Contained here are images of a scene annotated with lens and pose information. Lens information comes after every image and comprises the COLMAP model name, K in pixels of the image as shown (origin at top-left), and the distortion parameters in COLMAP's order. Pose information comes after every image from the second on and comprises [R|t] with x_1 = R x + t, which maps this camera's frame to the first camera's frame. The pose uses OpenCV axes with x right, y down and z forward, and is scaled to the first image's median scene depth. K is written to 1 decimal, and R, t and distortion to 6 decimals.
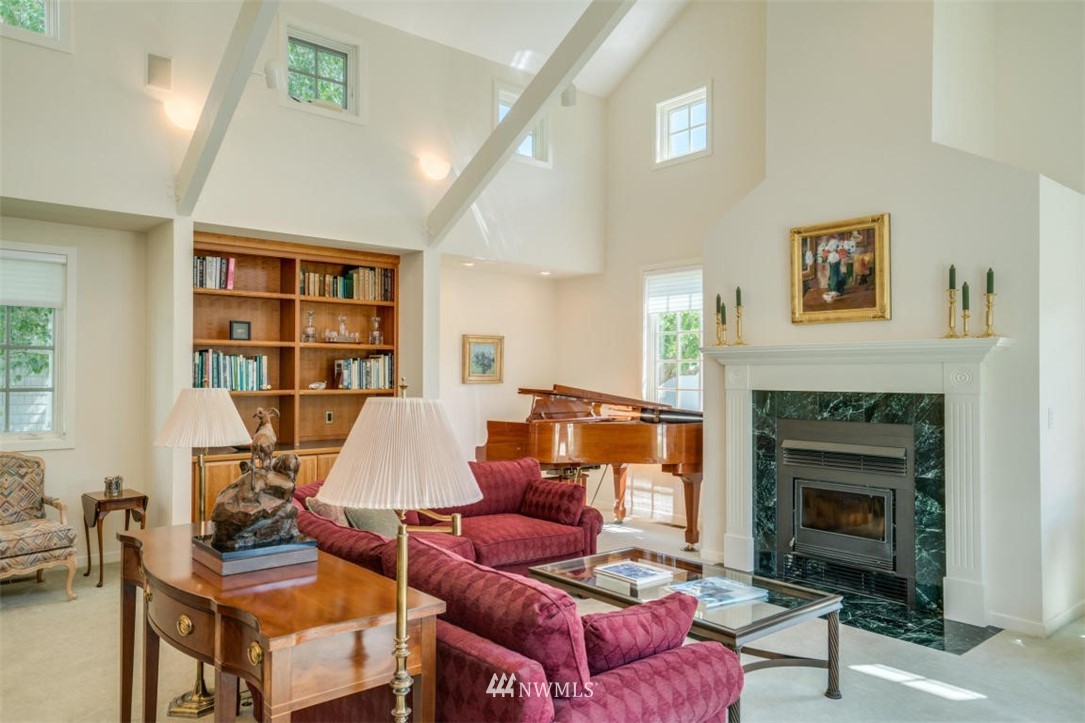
lens RADIAL K [[757.9, 0, 543.0], [0, 757.9, 369.4], [0, 0, 1]] dist [-0.003512, 0.000127]
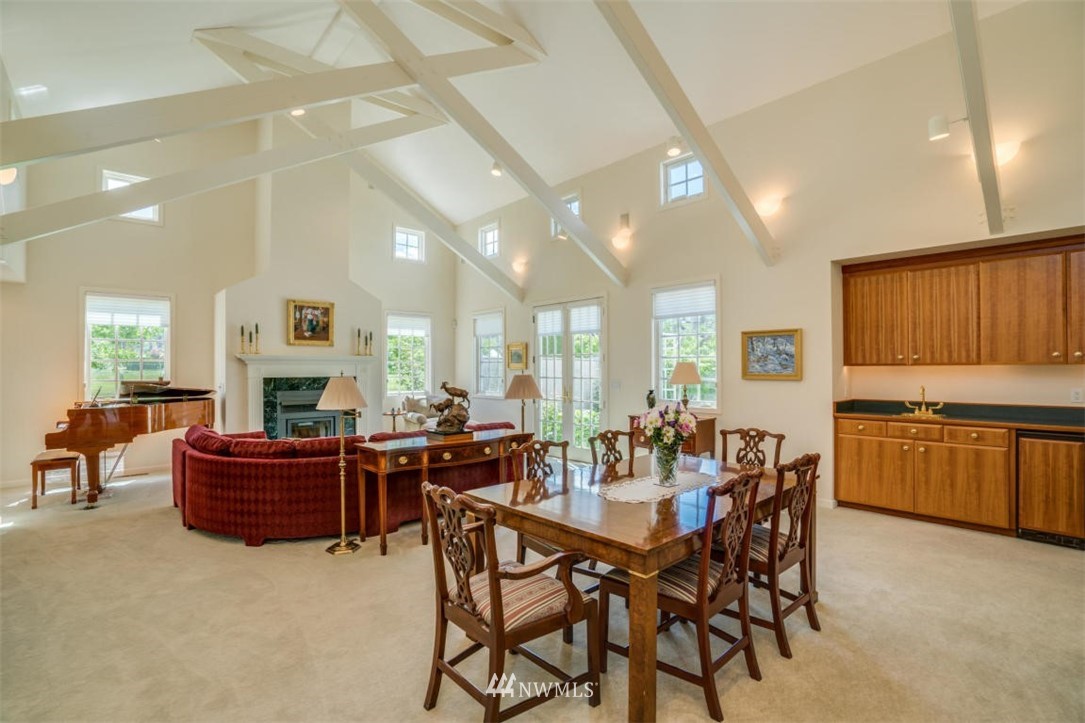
lens RADIAL K [[501.5, 0, 540.9], [0, 501.5, 367.3], [0, 0, 1]] dist [-0.057894, 0.026152]
pose [[-0.019108, 0.001481, 0.999816, -0.958730], [-0.003325, 0.999993, -0.001545, 0.000646], [-0.999812, -0.003354, -0.019102, 0.307827]]
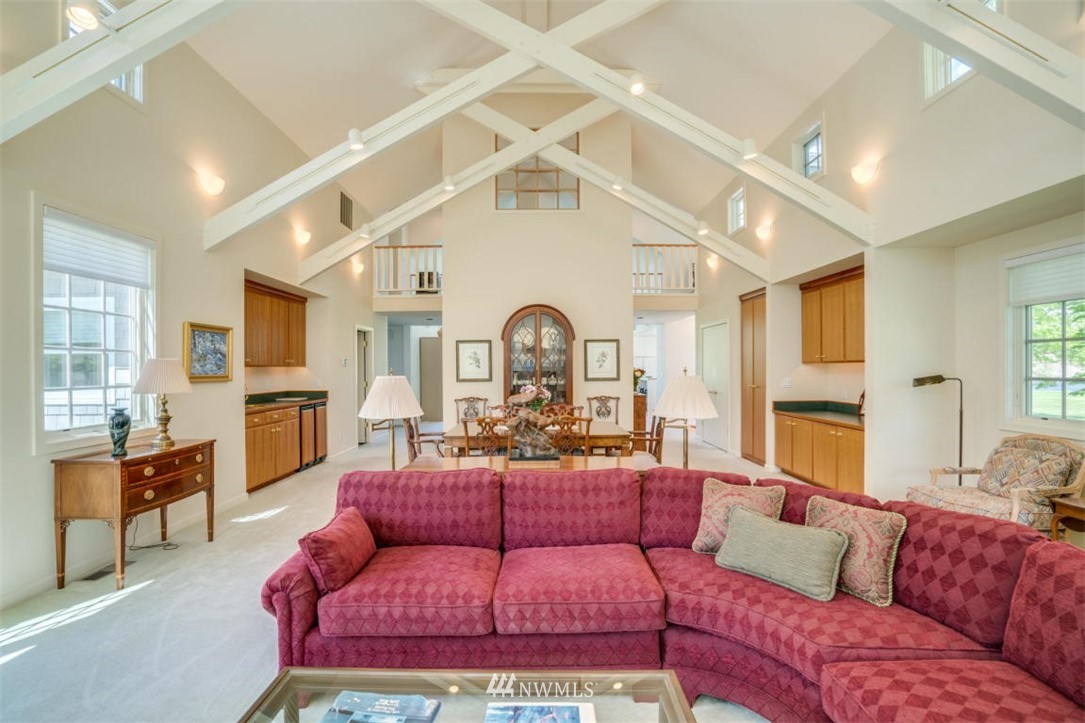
lens RADIAL K [[501.5, 0, 540.9], [0, 501.5, 367.3], [0, 0, 1]] dist [-0.057894, 0.026152]
pose [[-0.640974, 0.000056, -0.767562, 0.244239], [0.008200, 0.999943, -0.006775, 0.007038], [0.767519, -0.010636, -0.640939, 0.792320]]
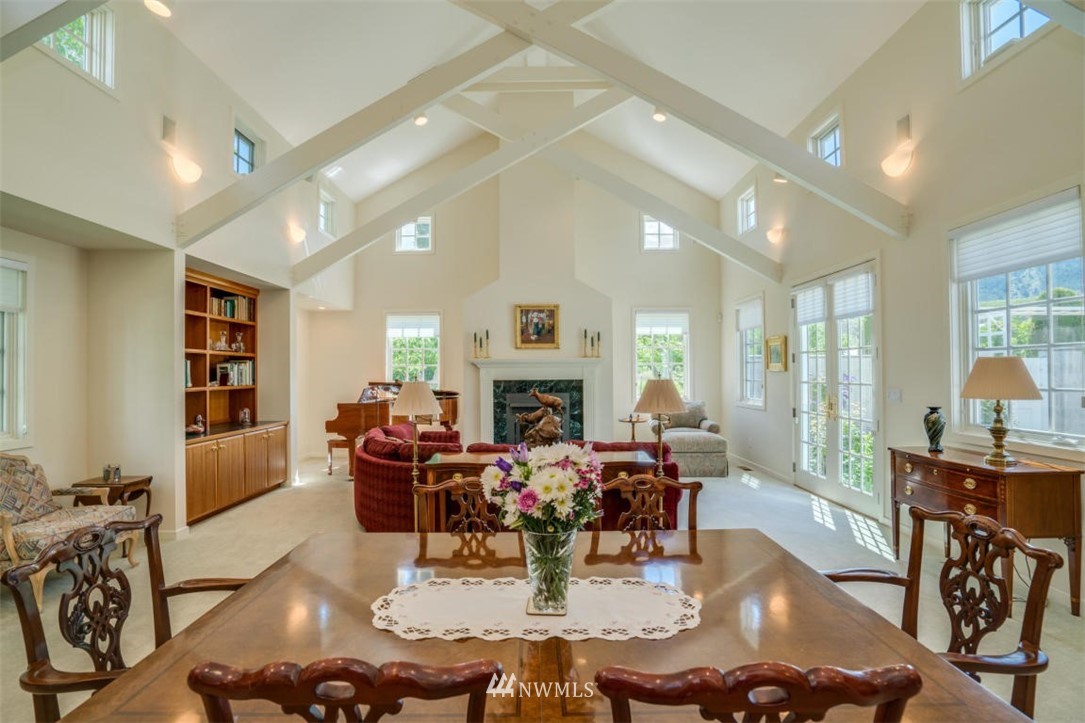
lens RADIAL K [[501.5, 0, 540.9], [0, 501.5, 367.3], [0, 0, 1]] dist [-0.057894, 0.026152]
pose [[0.649738, 0.002051, 0.760155, -0.653470], [0.003254, 0.999980, -0.005480, 0.000277], [-0.760151, 0.006034, 0.649718, 0.017765]]
